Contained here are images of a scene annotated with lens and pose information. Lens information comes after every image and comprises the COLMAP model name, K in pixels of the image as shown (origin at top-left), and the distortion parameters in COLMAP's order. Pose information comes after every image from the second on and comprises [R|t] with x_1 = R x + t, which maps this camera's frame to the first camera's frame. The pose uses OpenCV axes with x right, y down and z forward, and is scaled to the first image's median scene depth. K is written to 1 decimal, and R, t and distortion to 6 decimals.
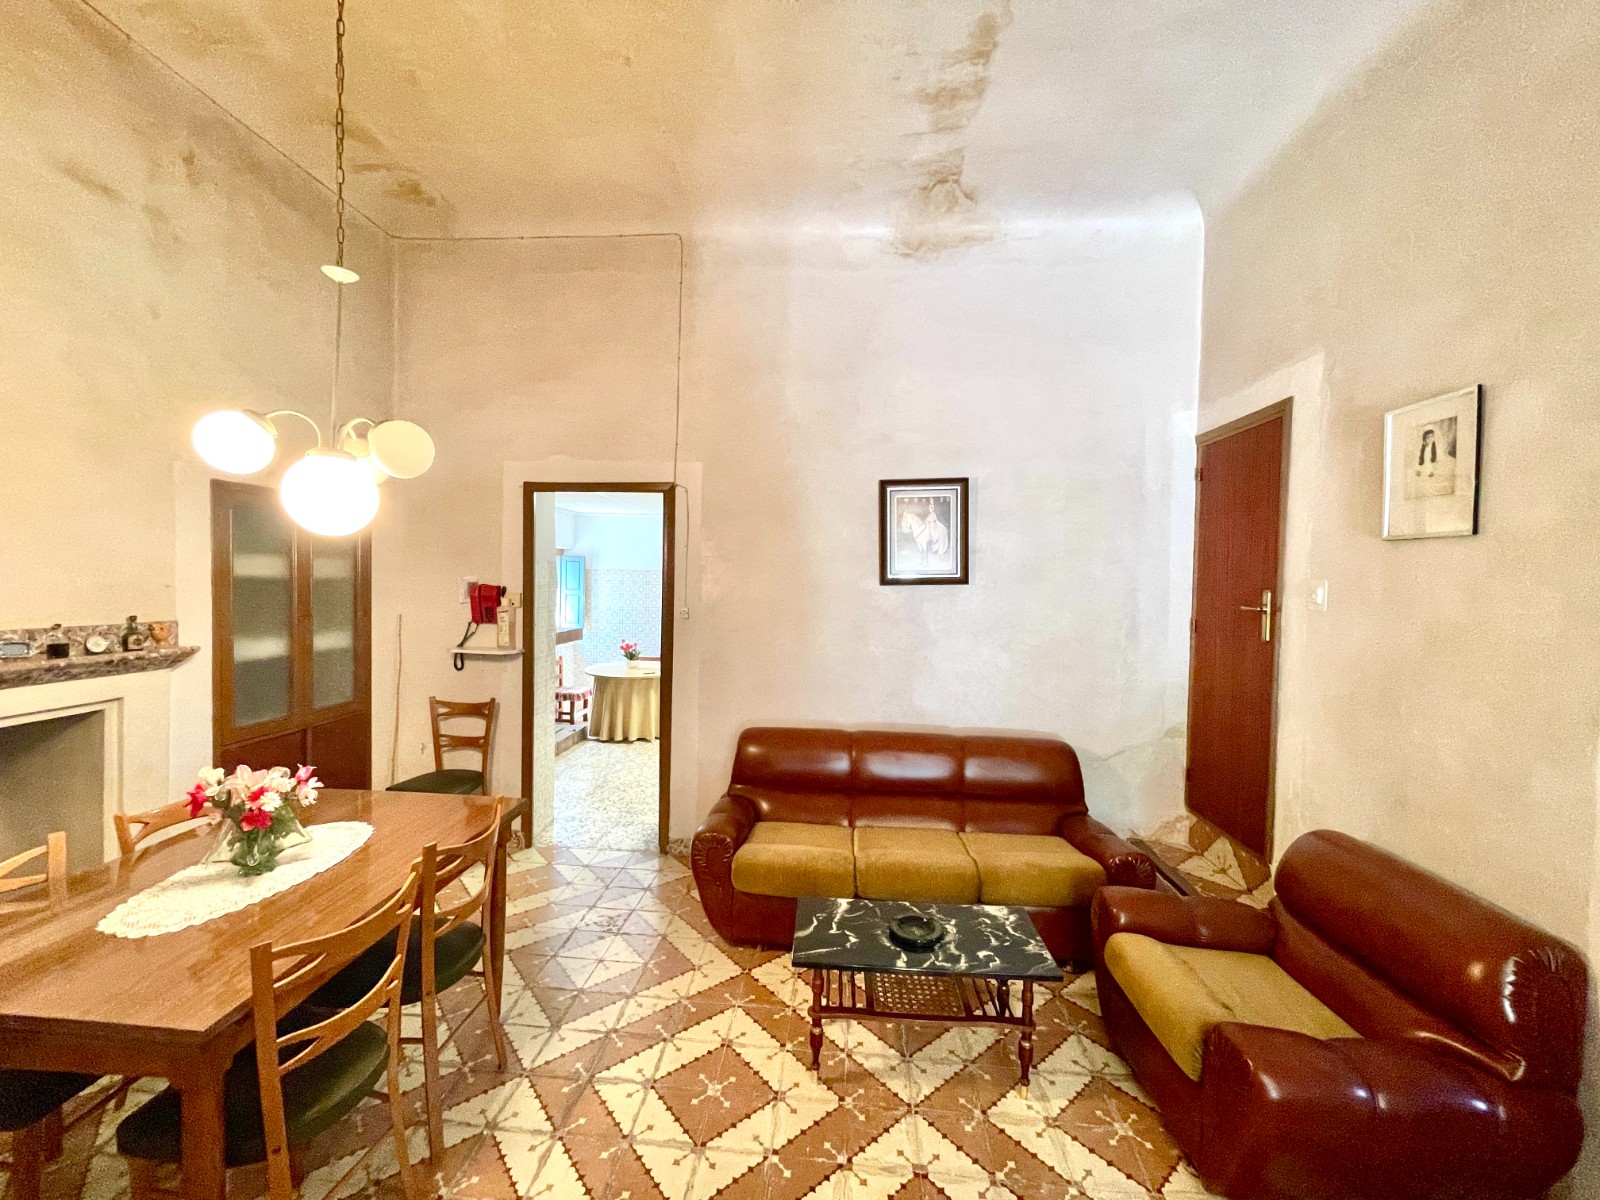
lens RADIAL K [[648.2, 0, 795.5], [0, 648.2, 597.6], [0, 0, 1]] dist [-0.000221, -0.000596]
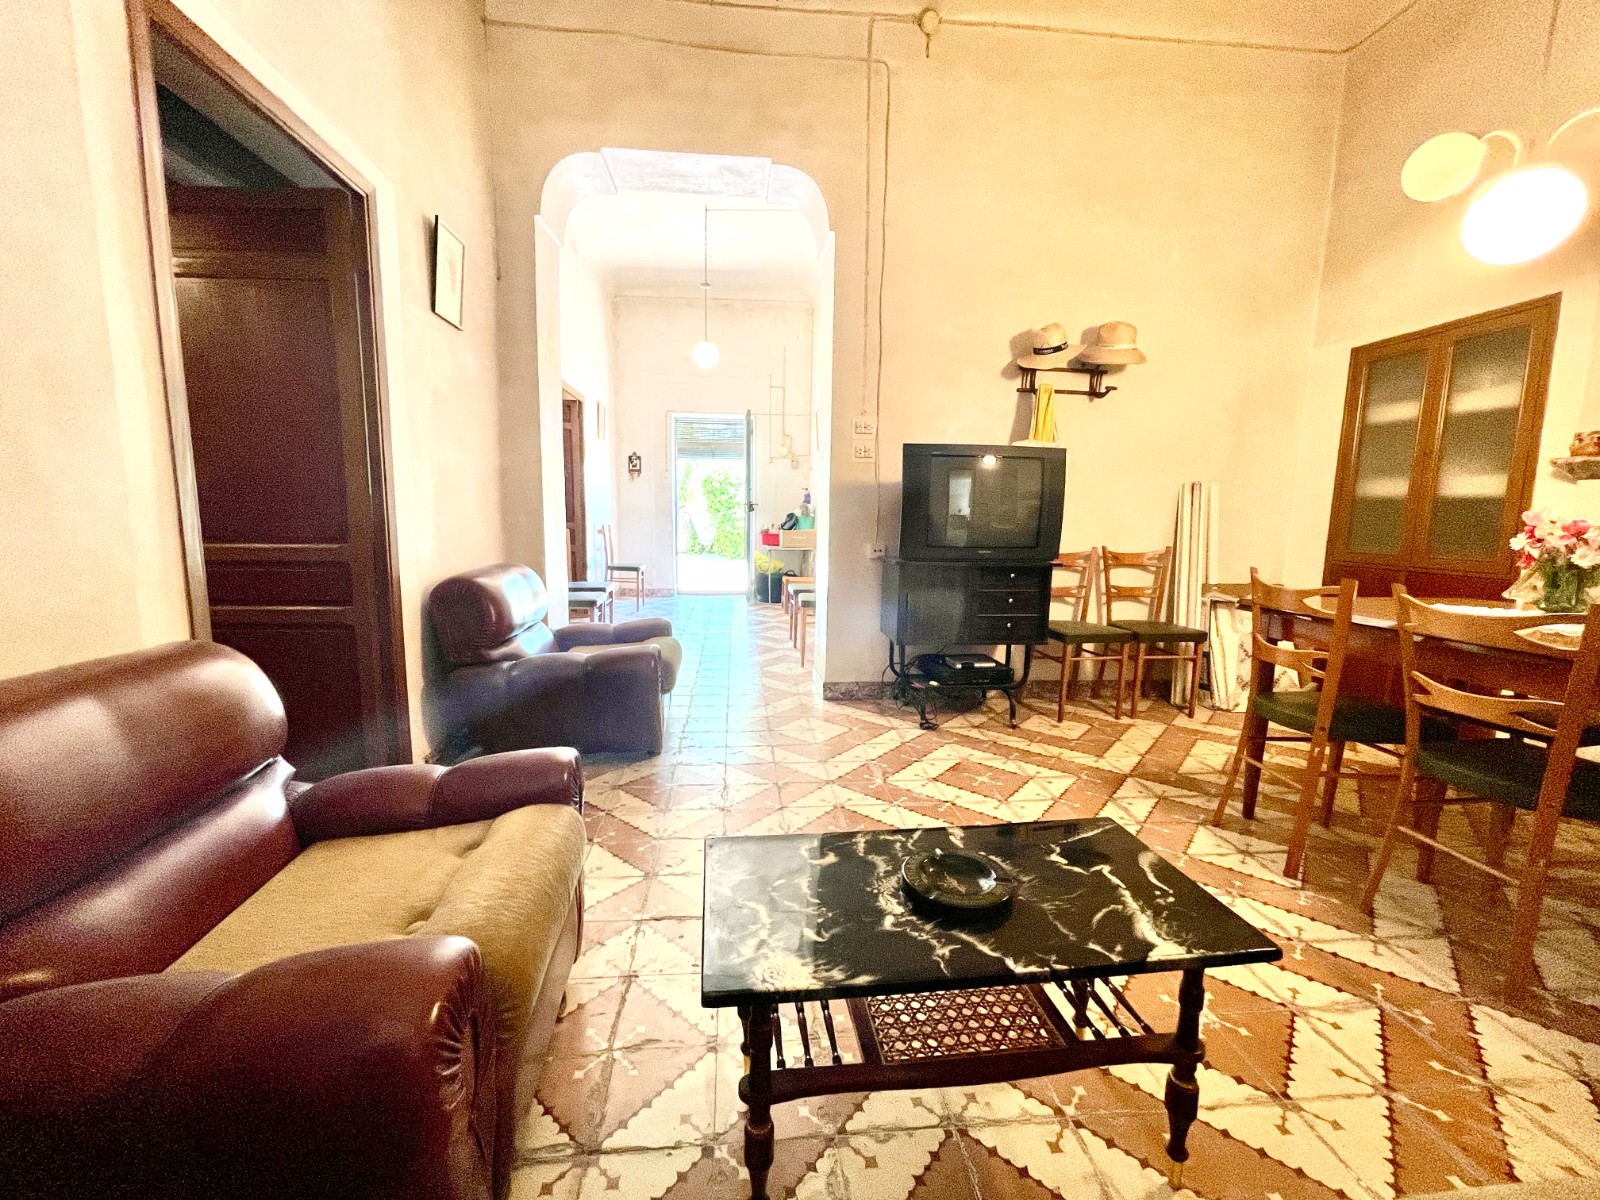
lens RADIAL K [[648.2, 0, 787.9], [0, 648.2, 595.8], [0, 0, 1]] dist [-0.000221, -0.000596]
pose [[-0.984048, -0.011647, -0.177521, 0.404341], [-0.041767, 0.985090, 0.166895, 0.223130], [0.172931, 0.171648, -0.969862, 1.426212]]
